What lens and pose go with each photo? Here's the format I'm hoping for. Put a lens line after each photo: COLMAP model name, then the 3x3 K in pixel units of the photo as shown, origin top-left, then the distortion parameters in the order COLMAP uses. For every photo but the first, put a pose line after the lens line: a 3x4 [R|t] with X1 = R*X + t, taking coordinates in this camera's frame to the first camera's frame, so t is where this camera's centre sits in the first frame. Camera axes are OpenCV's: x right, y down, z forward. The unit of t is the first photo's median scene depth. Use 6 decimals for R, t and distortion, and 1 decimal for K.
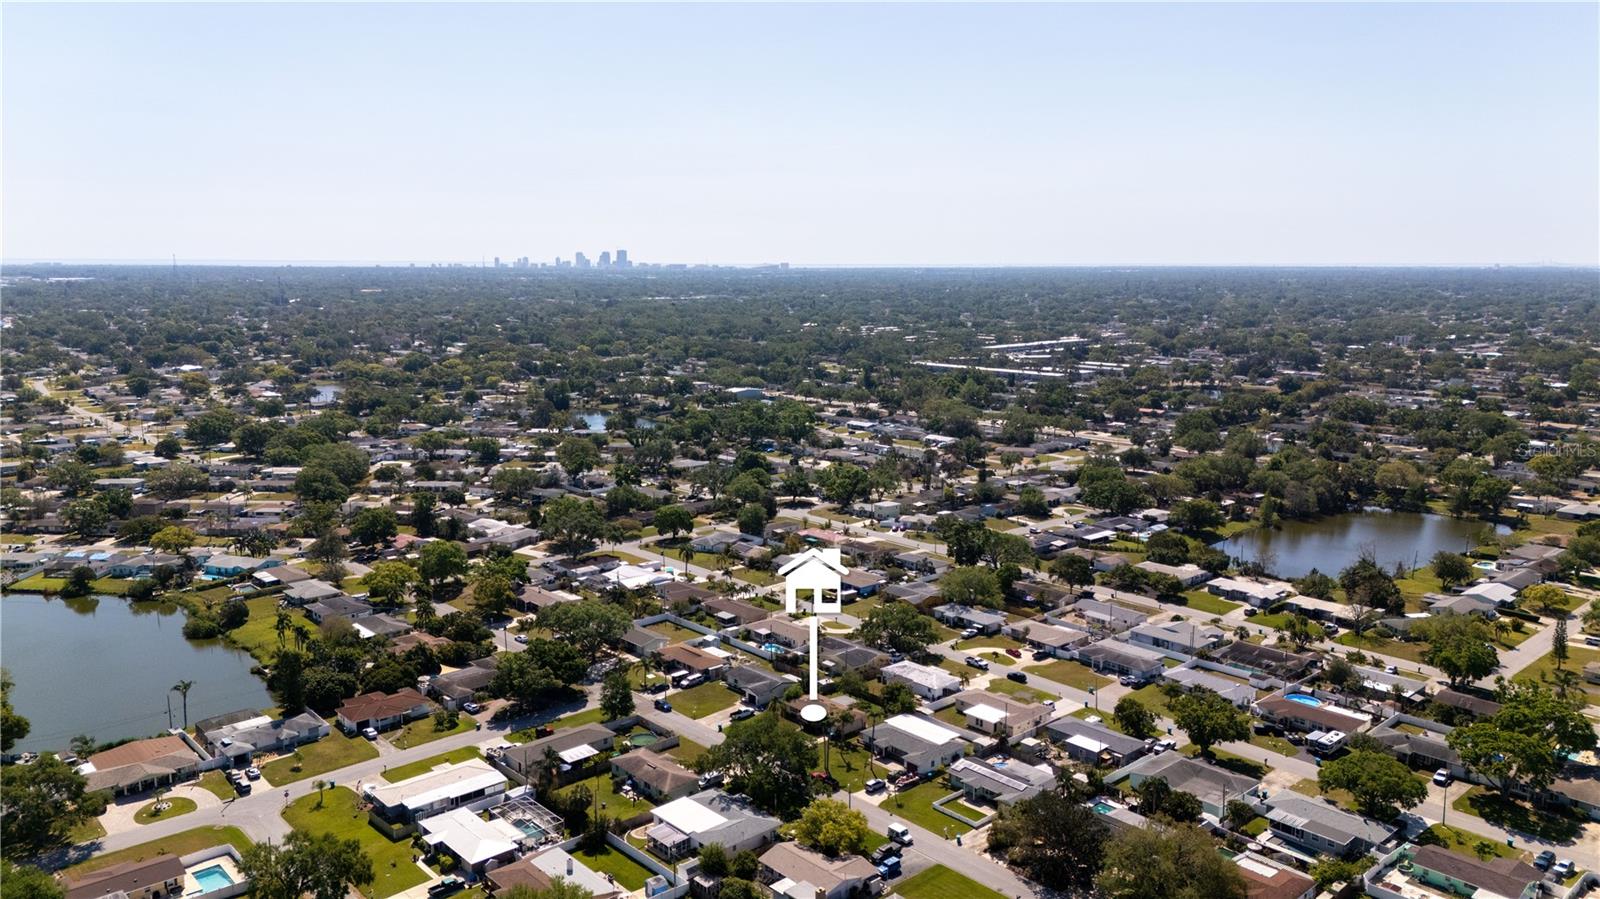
lens RADIAL K [[1189.3, 0, 800.0], [0, 1189.3, 449.5], [0, 0, 1]] dist [0.011442, 0.002649]
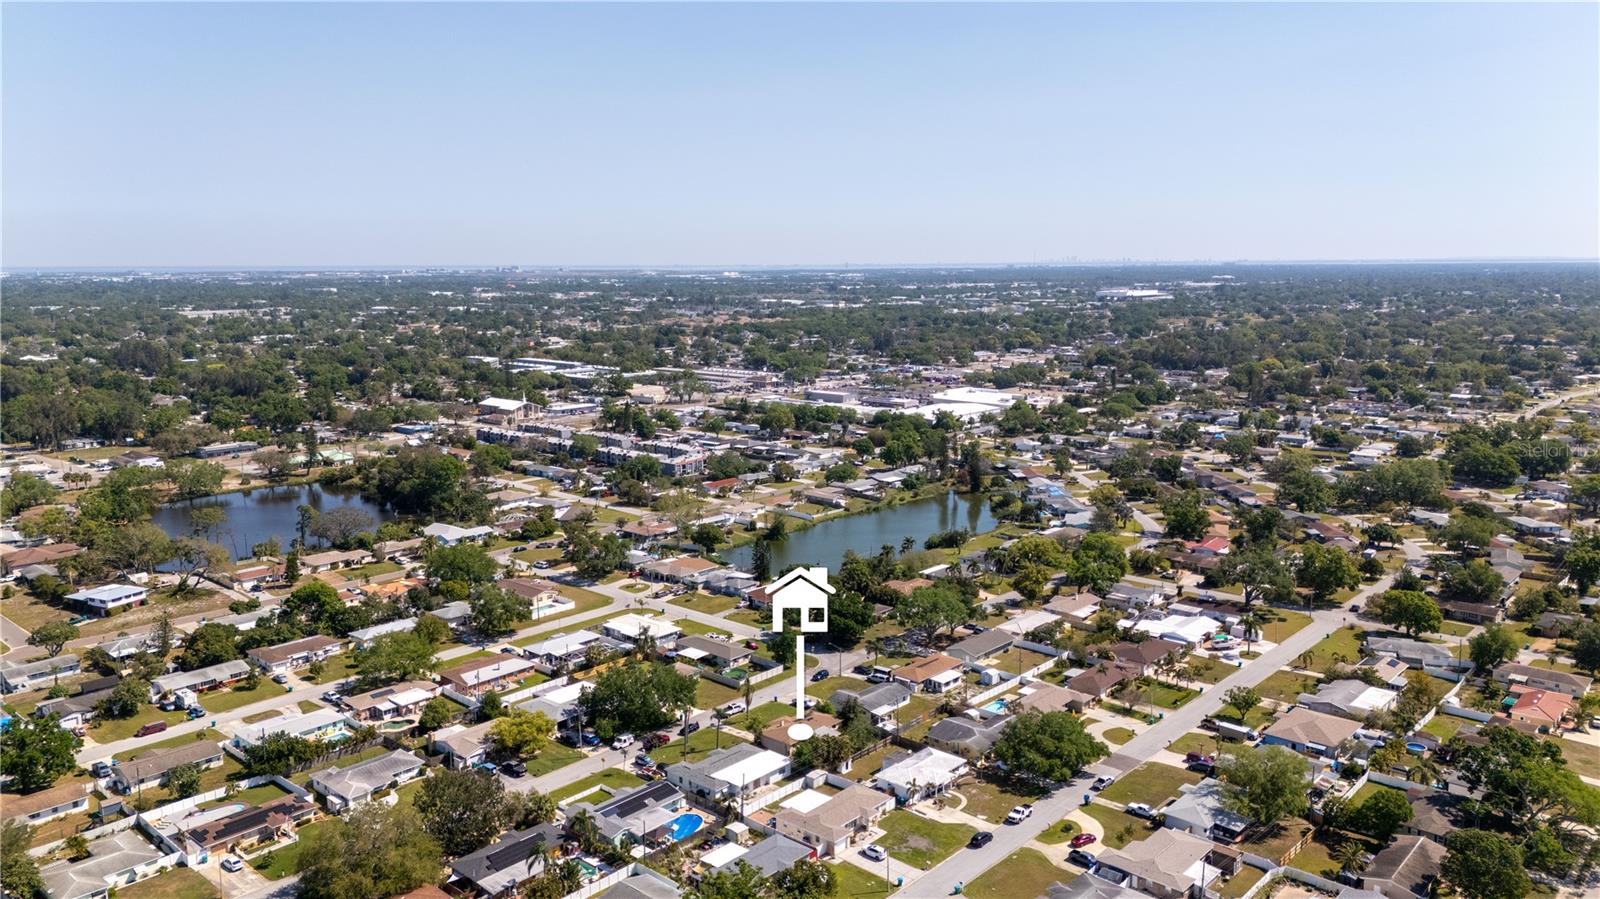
lens RADIAL K [[1189.3, 0, 800.0], [0, 1189.3, 449.5], [0, 0, 1]] dist [0.011442, 0.002649]
pose [[0.049633, 0.145924, -0.988050, 0.938221], [-0.149396, 0.979224, 0.137116, -0.132556], [0.987531, 0.140805, 0.070402, 0.902058]]
